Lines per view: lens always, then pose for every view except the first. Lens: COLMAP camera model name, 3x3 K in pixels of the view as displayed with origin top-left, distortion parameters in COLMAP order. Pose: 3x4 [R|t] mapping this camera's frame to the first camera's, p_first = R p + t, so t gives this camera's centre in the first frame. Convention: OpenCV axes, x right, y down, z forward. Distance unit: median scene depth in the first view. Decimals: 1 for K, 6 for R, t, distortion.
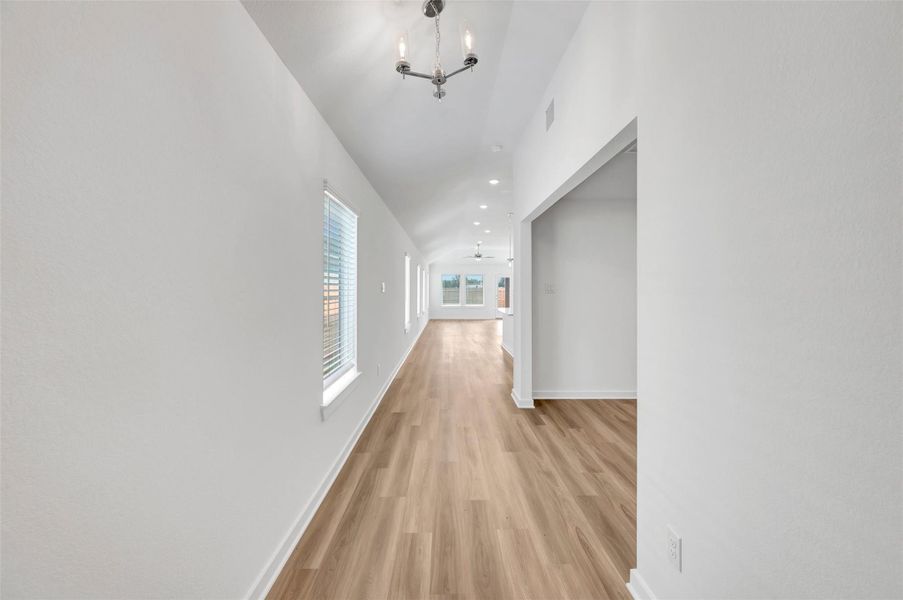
lens RADIAL K [[369.7, 0, 450.1], [0, 369.7, 288.8], [0, 0, 1]] dist [-0.000517, -0.000035]
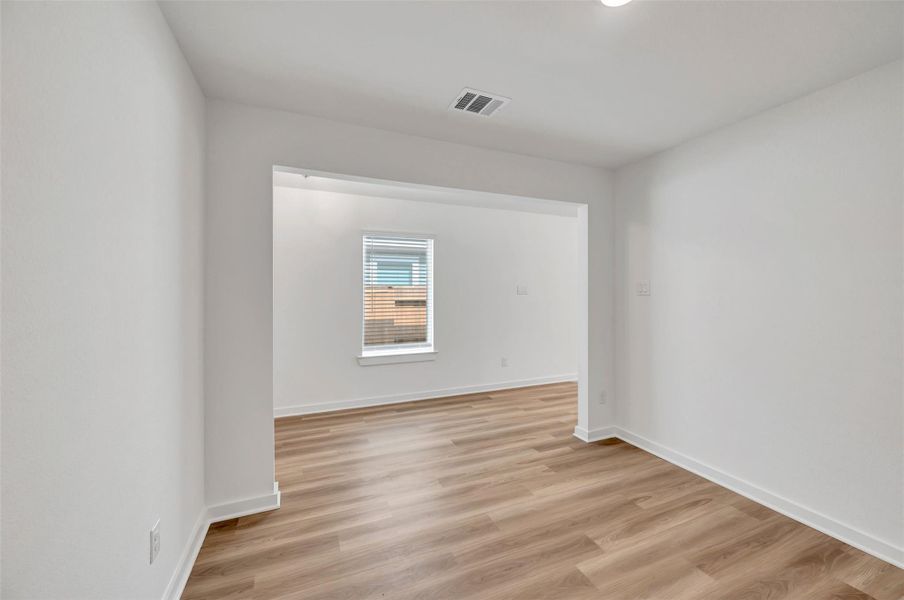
lens RADIAL K [[370.1, 0, 450.6], [0, 370.1, 288.8], [0, 0, 1]] dist [-0.000517, -0.000035]
pose [[0.361077, 0.001278, -0.932535, 1.102073], [0.002579, 0.999994, 0.002369, -0.009239], [0.932532, -0.003260, 0.361072, 0.574522]]
